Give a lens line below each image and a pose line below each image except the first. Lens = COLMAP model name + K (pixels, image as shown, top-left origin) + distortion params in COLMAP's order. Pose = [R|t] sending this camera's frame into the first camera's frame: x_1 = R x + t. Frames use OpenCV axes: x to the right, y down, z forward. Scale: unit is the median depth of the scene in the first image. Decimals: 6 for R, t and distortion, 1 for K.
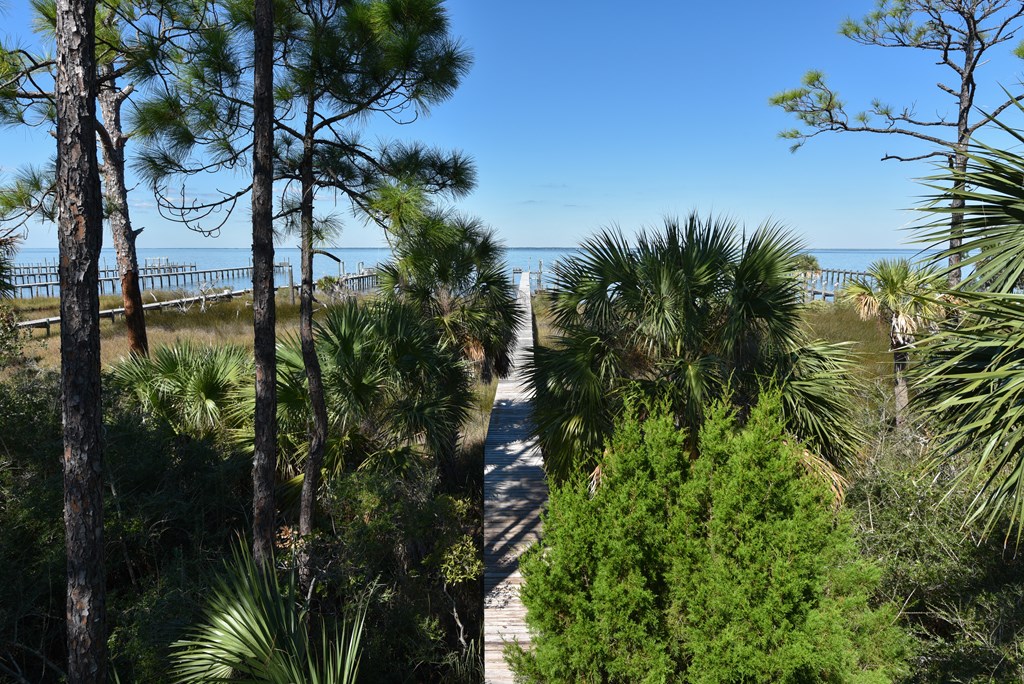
lens RADIAL K [[674.8, 0, 504.8], [0, 674.8, 342.2], [0, 0, 1]] dist [0.008652, -0.000449]
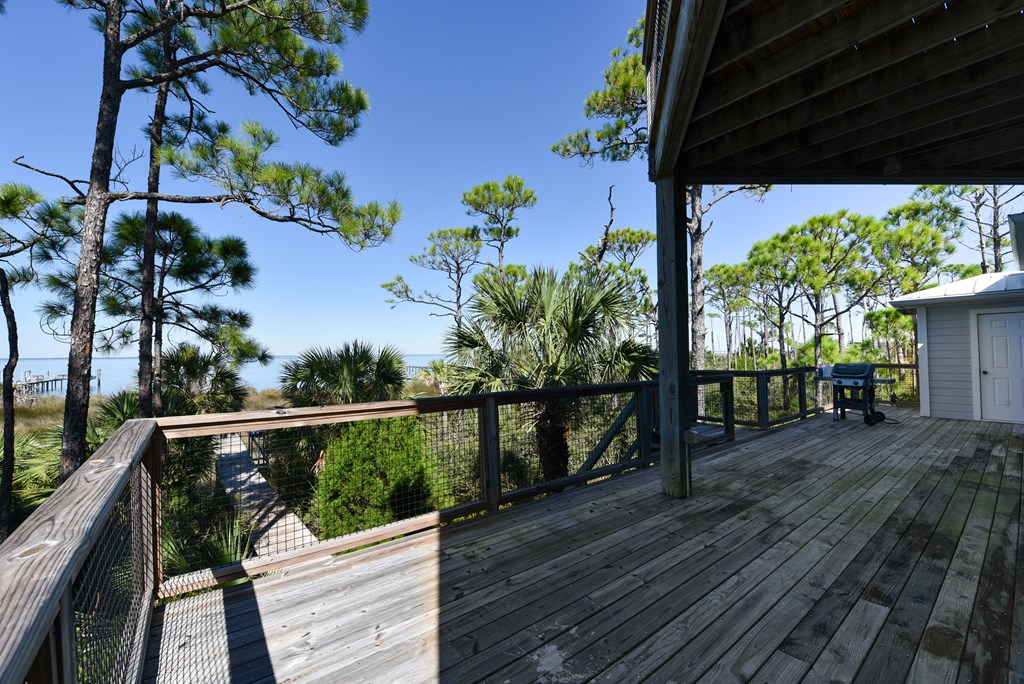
lens RADIAL K [[417.2, 0, 512.7], [0, 417.2, 344.1], [0, 0, 1]] dist [-0.000216, -0.000010]
pose [[0.768567, 0.005394, 0.639746, -0.142845], [0.099449, 0.986802, -0.127794, 0.036095], [-0.631992, 0.161840, 0.757887, -0.256605]]
